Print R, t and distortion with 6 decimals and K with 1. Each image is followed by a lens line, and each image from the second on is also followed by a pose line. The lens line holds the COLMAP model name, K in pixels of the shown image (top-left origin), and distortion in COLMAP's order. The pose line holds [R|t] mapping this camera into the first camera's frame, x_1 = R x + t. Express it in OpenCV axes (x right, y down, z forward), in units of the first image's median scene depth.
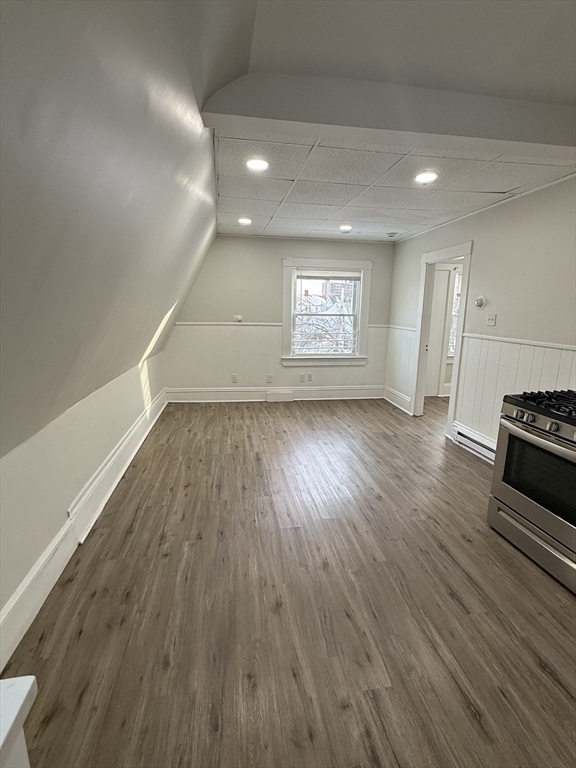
lens RADIAL K [[367.9, 0, 290.2], [0, 367.9, 382.2], [0, 0, 1]] dist [-0.000959, -0.000768]
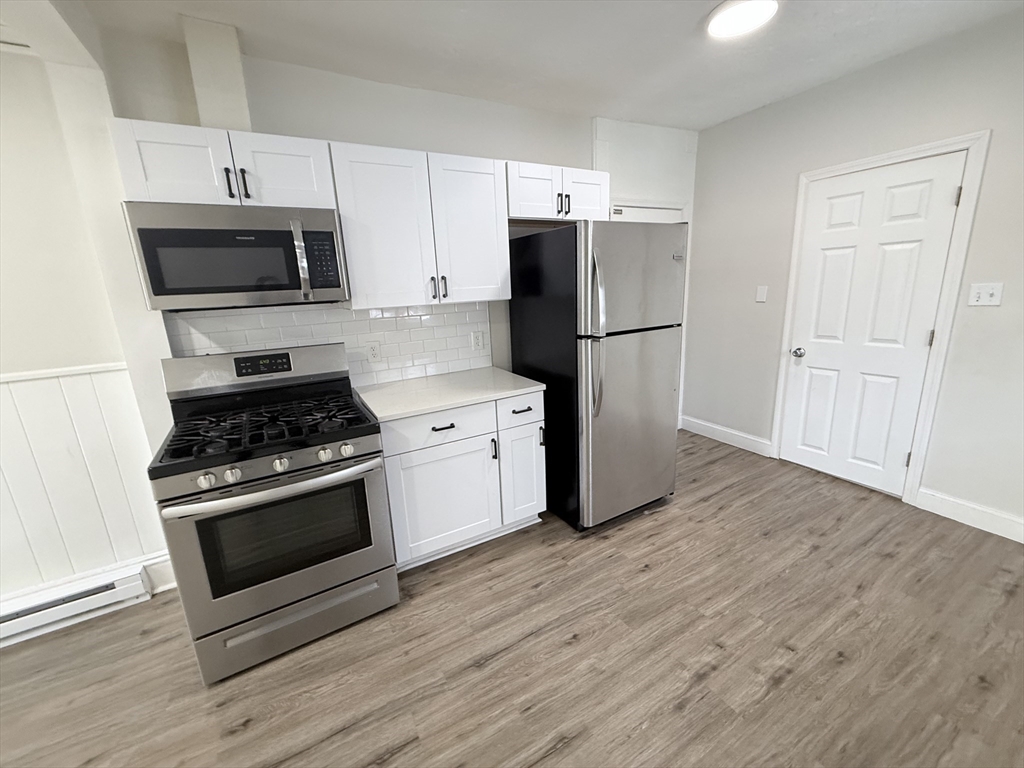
lens RADIAL K [[405.6, 0, 508.4], [0, 405.6, 385.7], [0, 0, 1]] dist [-0.000364, -0.000059]
pose [[-0.336084, -0.219403, 0.915920, -0.093786], [0.236453, 0.921686, 0.307548, -0.133323], [-0.911668, 0.319934, -0.257885, 0.665696]]
